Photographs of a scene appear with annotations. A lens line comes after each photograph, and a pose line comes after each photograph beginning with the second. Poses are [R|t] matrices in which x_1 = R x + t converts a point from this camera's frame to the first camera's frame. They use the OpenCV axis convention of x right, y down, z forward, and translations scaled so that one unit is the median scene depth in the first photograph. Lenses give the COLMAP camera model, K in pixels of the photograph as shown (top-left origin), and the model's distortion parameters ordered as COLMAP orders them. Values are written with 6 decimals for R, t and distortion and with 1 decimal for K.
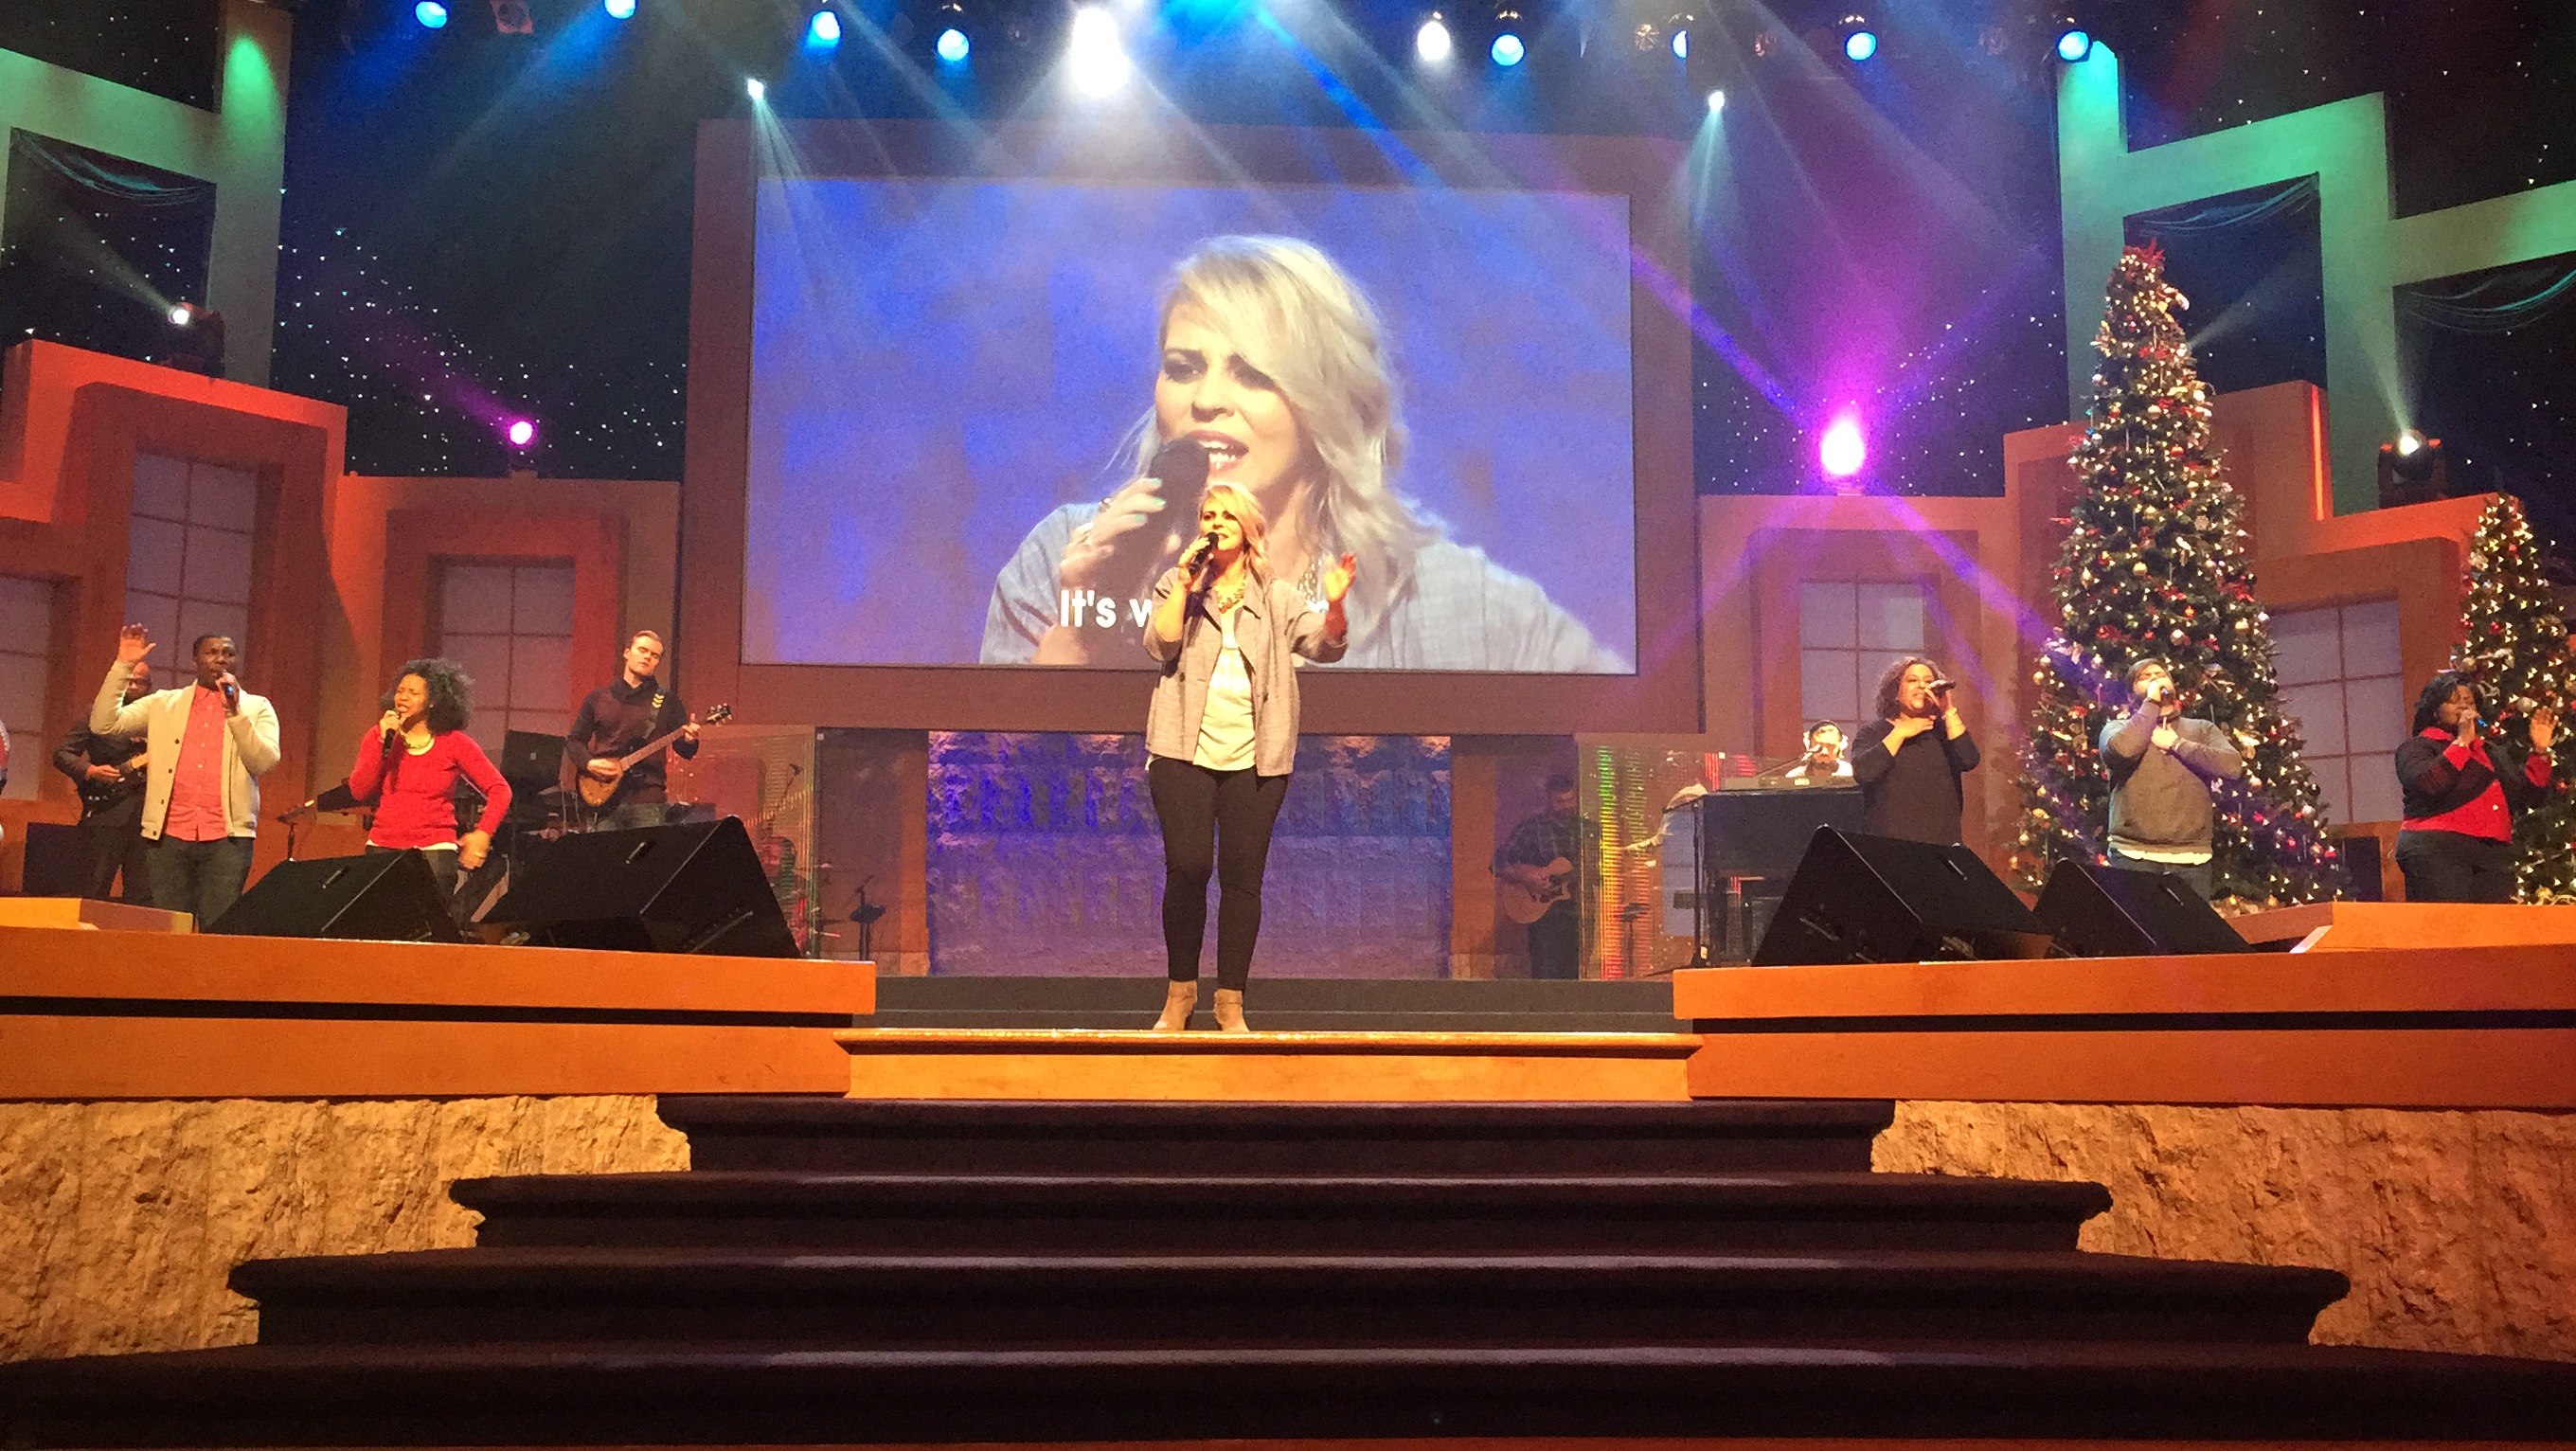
lens RADIAL K [[2681.1, 0, 1273.7], [0, 2681.1, 720.3], [0, 0, 1]] dist [0.049890, 0.000000]
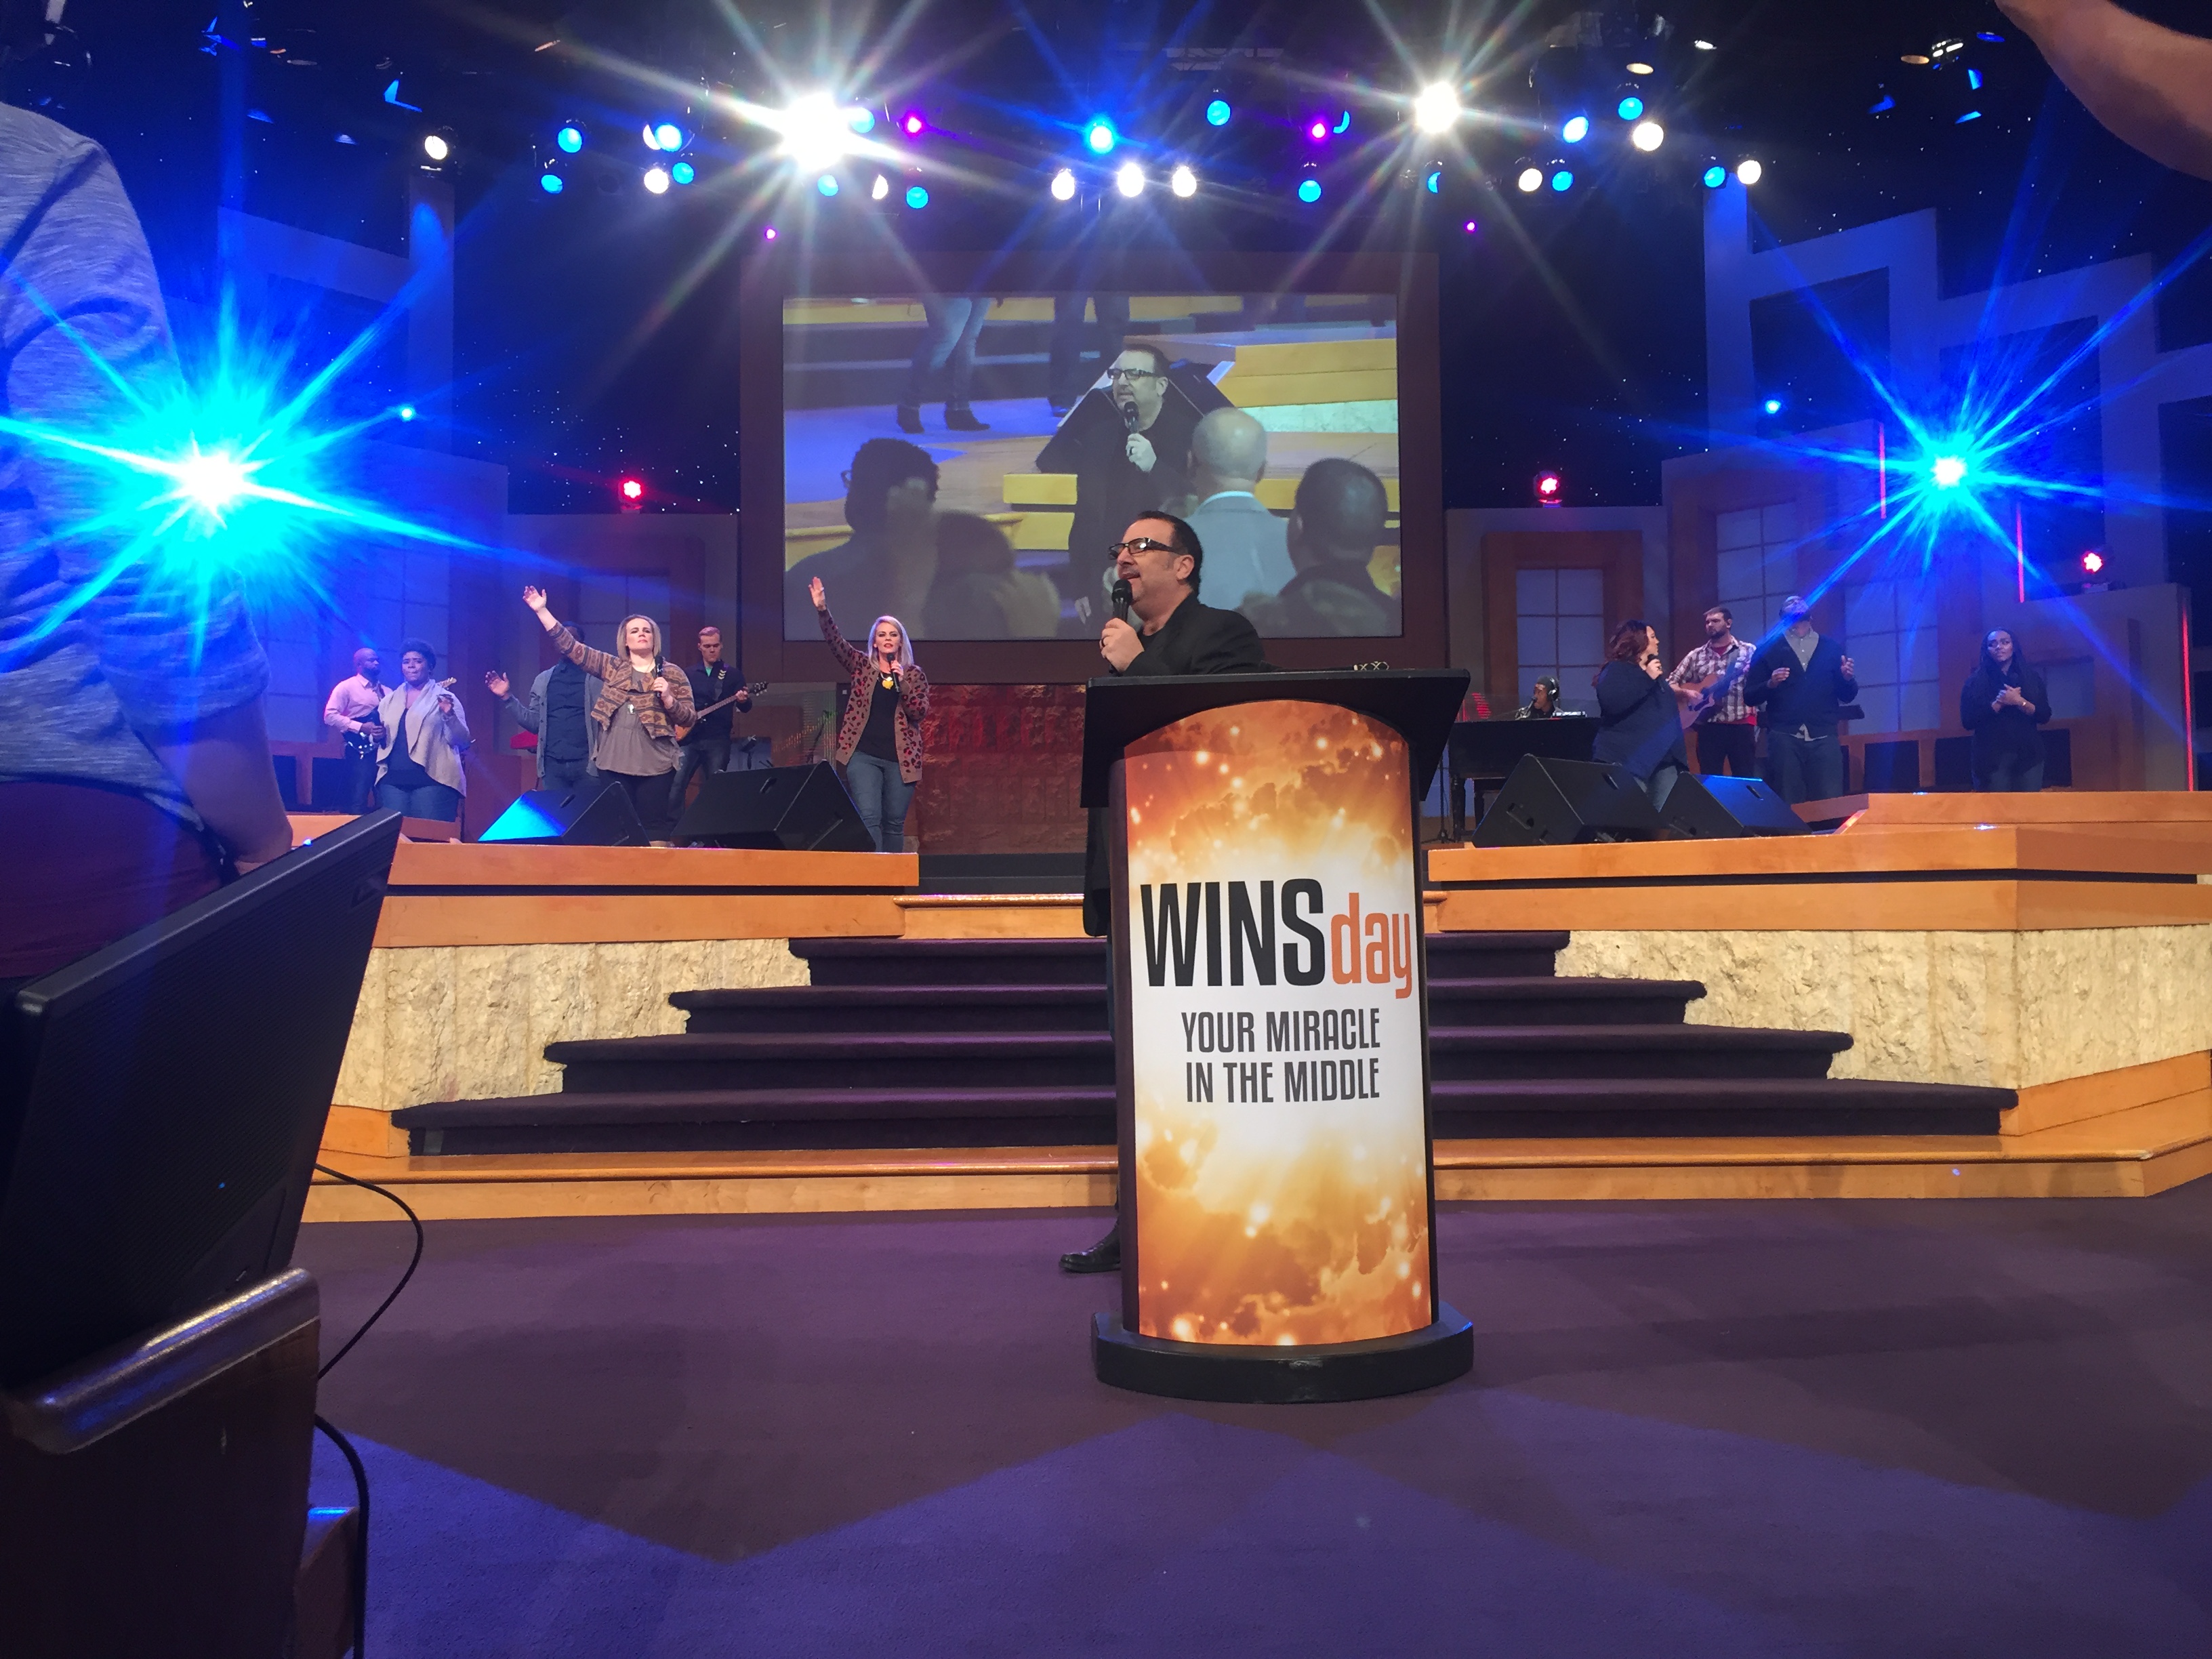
lens RADIAL K [[1918.7, 0, 1093.0], [0, 1918.7, 826.1], [0, 0, 1]] dist [0.083965, -0.116172]
pose [[0.999566, -0.015681, -0.024926, -0.018993], [0.017775, 0.996125, 0.086135, -0.022083], [0.023479, -0.086541, 0.995972, -0.124930]]
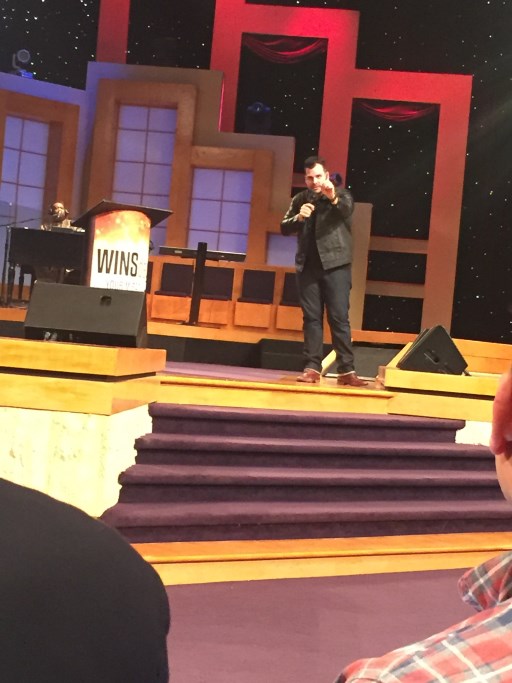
lens RADIAL K [[1421.8, 0, 255.7], [0, 1421.8, 343.5], [0, 0, 1]] dist [0.145900, 0.000000]
pose [[0.783350, 0.067560, 0.617899, -0.978431], [-0.167014, 0.980397, 0.104539, -0.075840], [-0.598723, -0.185088, 0.779277, -0.111618]]
